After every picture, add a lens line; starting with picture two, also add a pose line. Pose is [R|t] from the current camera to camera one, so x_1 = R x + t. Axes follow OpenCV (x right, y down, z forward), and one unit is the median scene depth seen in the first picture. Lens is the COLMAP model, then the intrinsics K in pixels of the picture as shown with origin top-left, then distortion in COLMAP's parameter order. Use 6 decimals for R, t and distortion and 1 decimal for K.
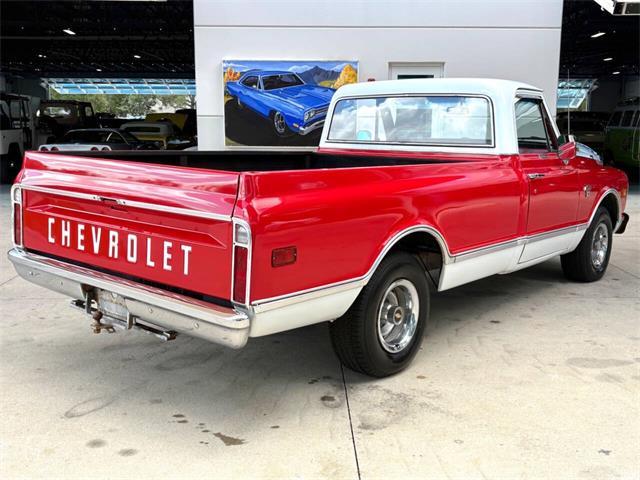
lens RADIAL K [[681.7, 0, 320.0], [0, 681.7, 240.0], [0, 0, 1]] dist [0.062827, -0.037861]
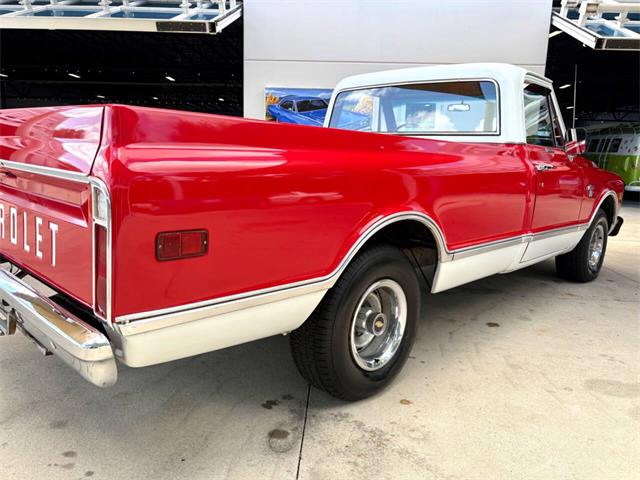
lens RADIAL K [[498.6, 0, 320.0], [0, 498.6, 240.0], [0, 0, 1]] dist [0.014749, 0.009030]
pose [[0.997761, 0.034959, -0.057015, 0.068996], [-0.034475, 0.999361, 0.009441, 0.007955], [0.057309, -0.007455, 0.998329, 0.378523]]
